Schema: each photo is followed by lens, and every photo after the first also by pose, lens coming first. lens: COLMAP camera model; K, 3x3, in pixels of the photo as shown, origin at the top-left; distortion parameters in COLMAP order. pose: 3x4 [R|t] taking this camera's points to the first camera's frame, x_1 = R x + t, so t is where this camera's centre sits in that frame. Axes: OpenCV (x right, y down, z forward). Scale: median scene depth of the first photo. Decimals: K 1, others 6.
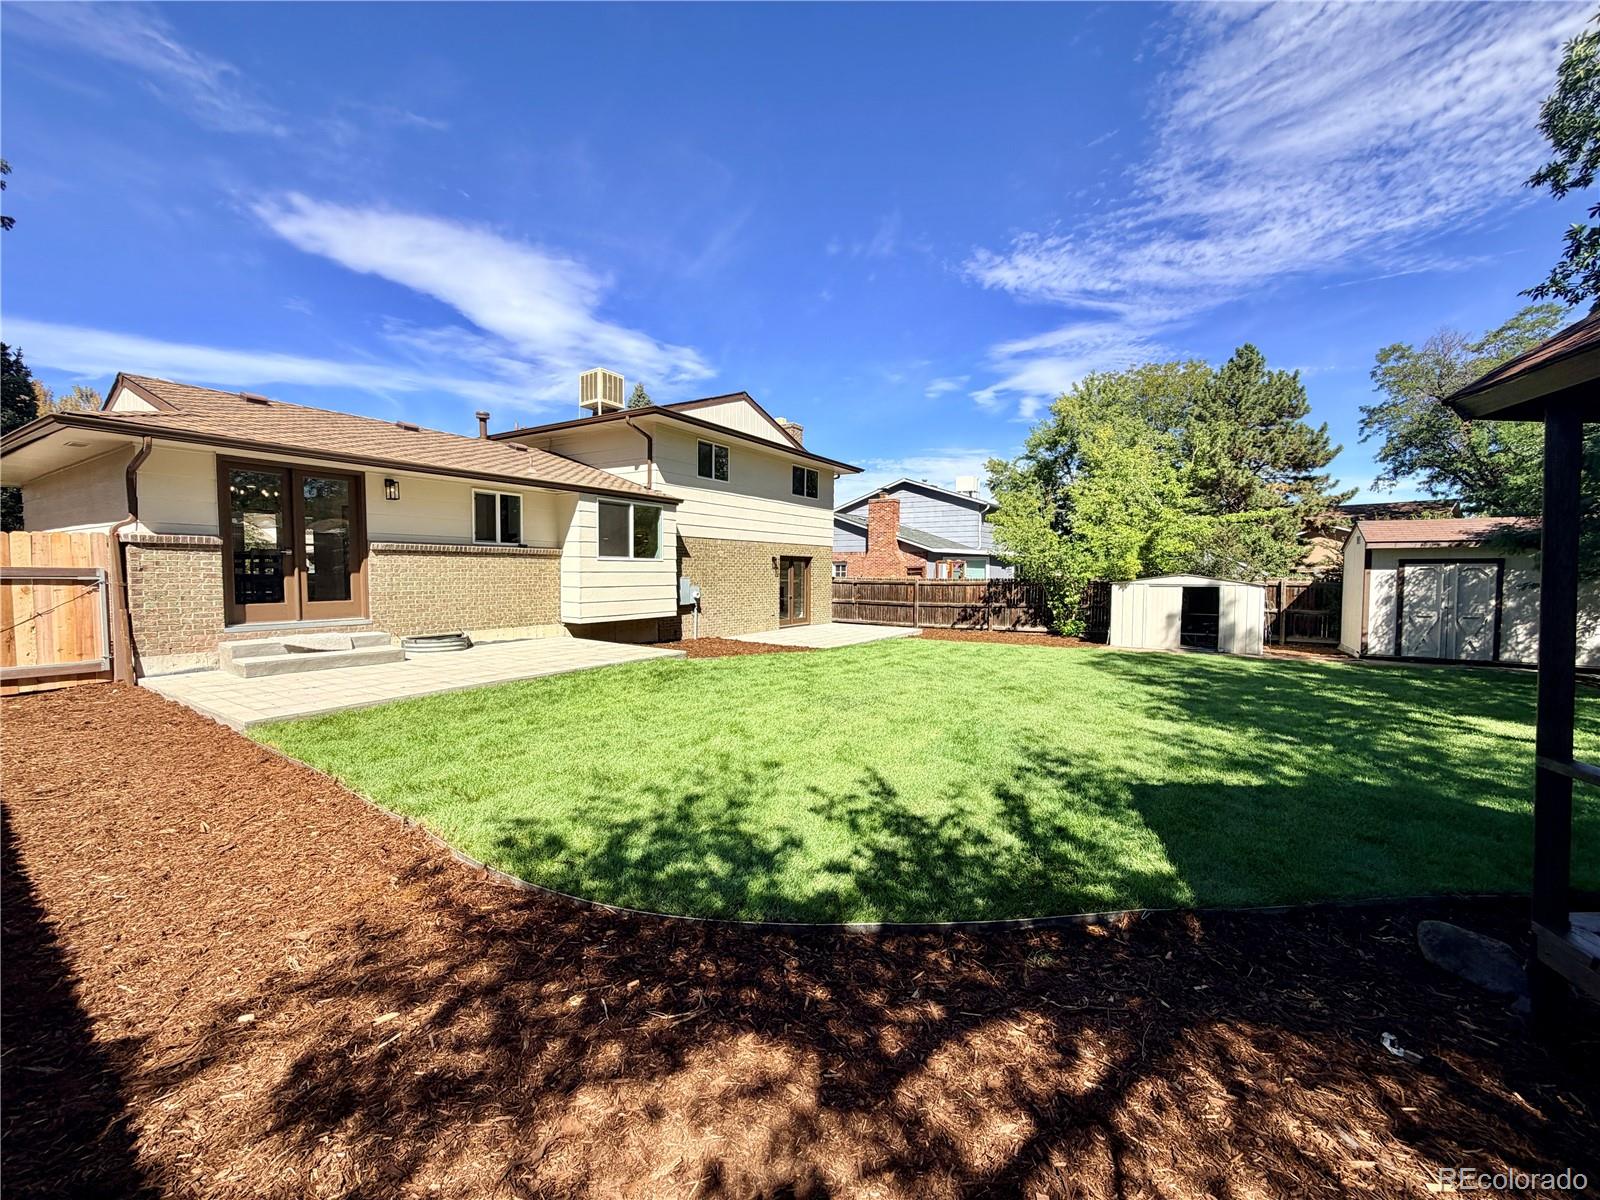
lens RADIAL K [[635.9, 0, 796.0], [0, 635.9, 601.7], [0, 0, 1]] dist [-0.001170, 0.000255]
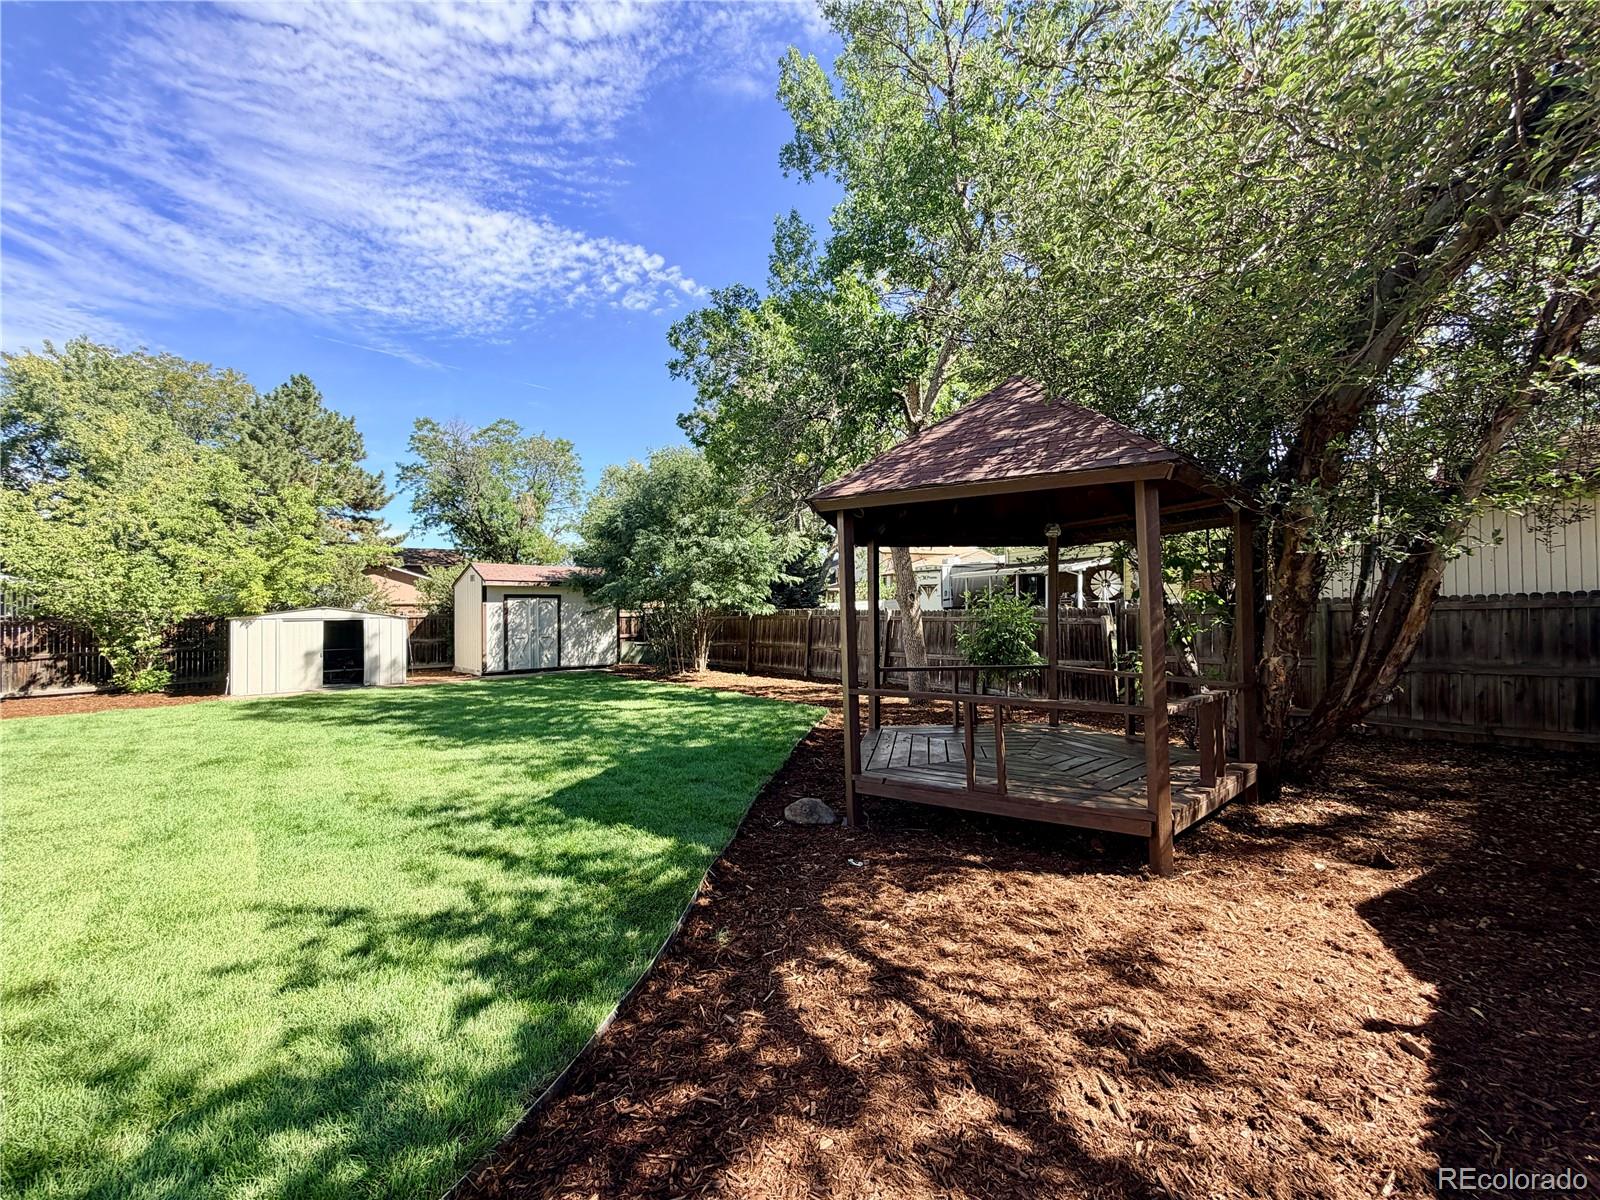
lens RADIAL K [[635.9, 0, 796.0], [0, 635.9, 601.7], [0, 0, 1]] dist [-0.001170, 0.000255]
pose [[0.245997, 0.004405, 0.969261, -0.139243], [0.050700, 0.998562, -0.017405, -0.000003], [-0.967944, 0.053423, 0.245420, 0.119132]]
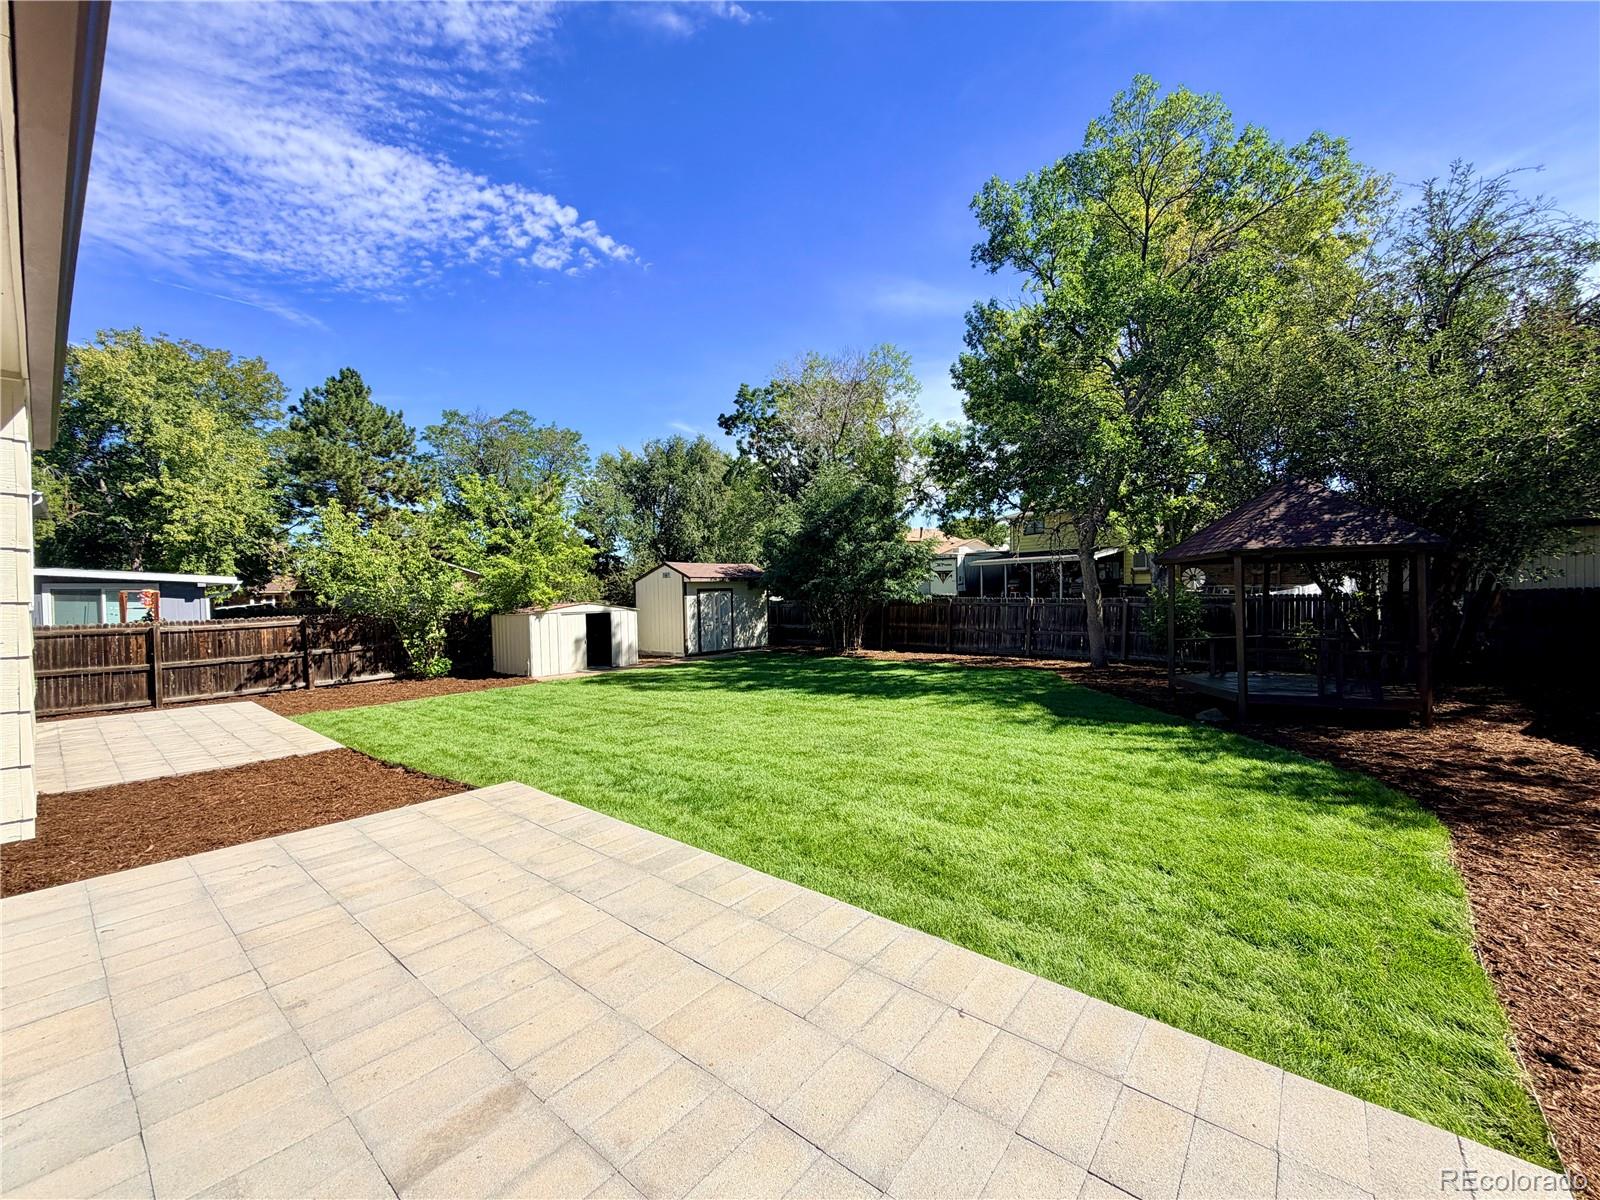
lens RADIAL K [[651.8, 0, 808.7], [0, 651.8, 633.3], [0, 0, 1]] dist [0.001164, 0.000635]
pose [[0.113675, -0.069835, 0.991061, -0.567891], [0.067094, 0.995789, 0.062472, -0.039654], [-0.991250, 0.059393, 0.117882, 0.546875]]
